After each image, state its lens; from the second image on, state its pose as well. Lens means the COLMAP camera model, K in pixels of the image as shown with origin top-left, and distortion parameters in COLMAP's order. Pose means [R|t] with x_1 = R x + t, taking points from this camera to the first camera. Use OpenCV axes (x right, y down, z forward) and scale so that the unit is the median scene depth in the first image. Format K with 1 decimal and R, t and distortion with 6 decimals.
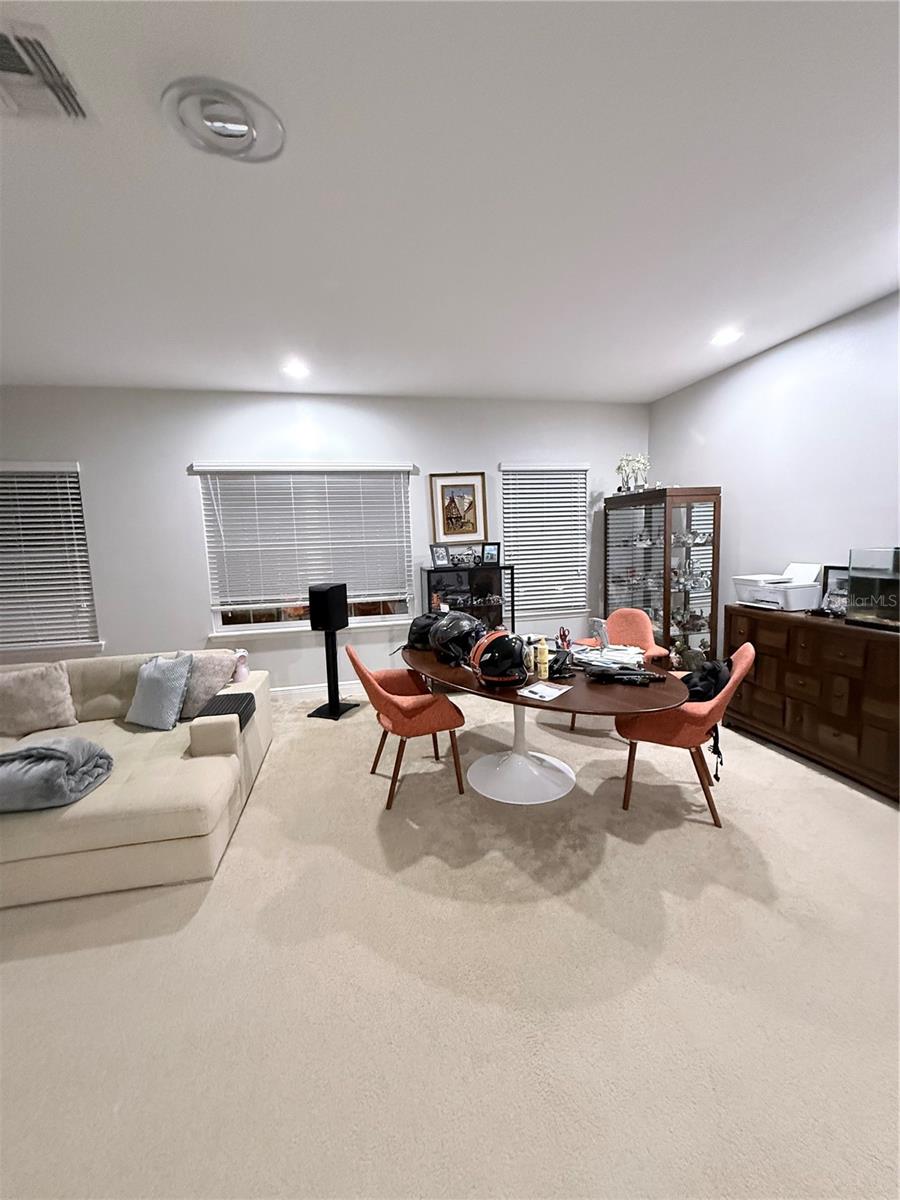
lens RADIAL K [[475.5, 0, 446.9], [0, 475.5, 600.8], [0, 0, 1]] dist [-0.000319, -0.000192]
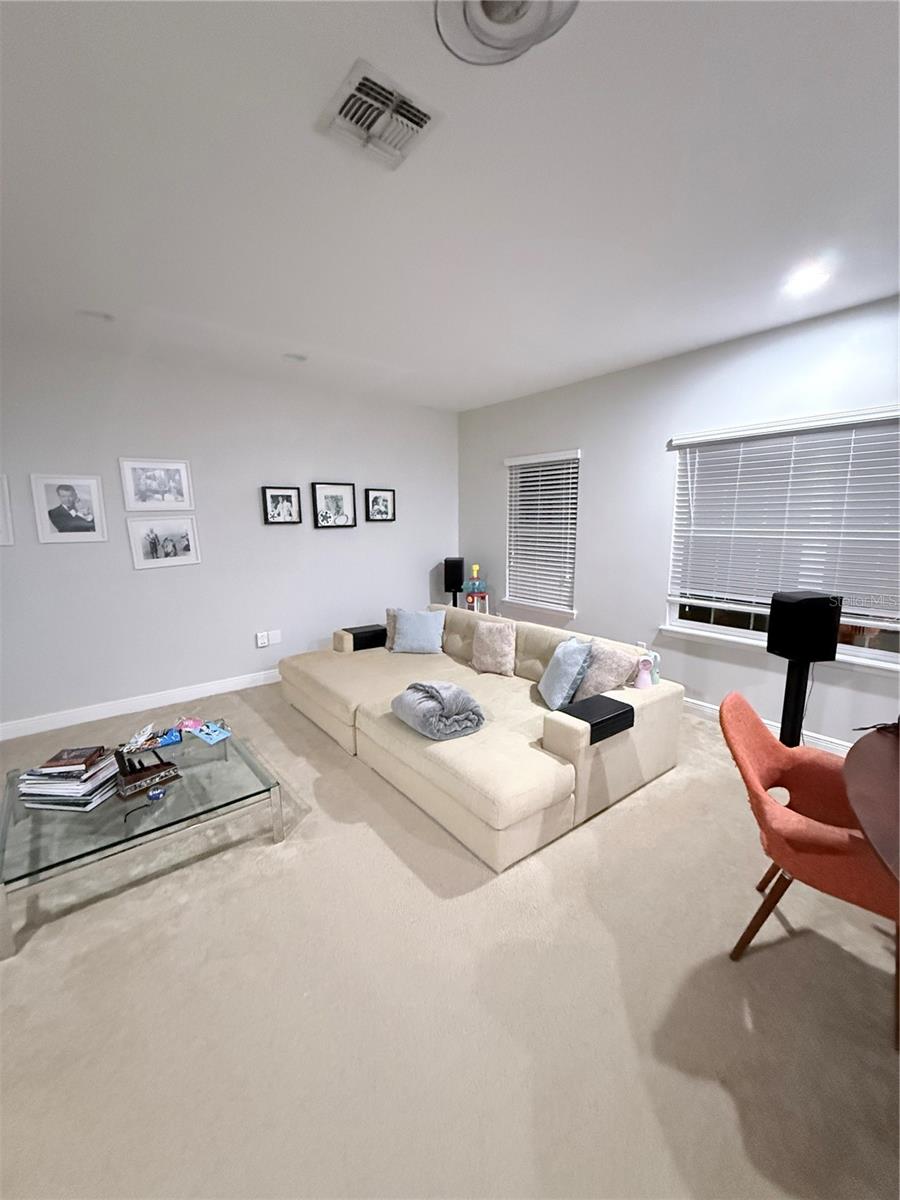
lens RADIAL K [[475.5, 0, 443.4], [0, 475.5, 599.3], [0, 0, 1]] dist [-0.000319, -0.000192]
pose [[0.449769, 0.172759, -0.876277, 0.154954], [-0.128403, 0.983430, 0.127978, -0.061631], [0.883867, 0.054956, 0.464499, 0.285212]]
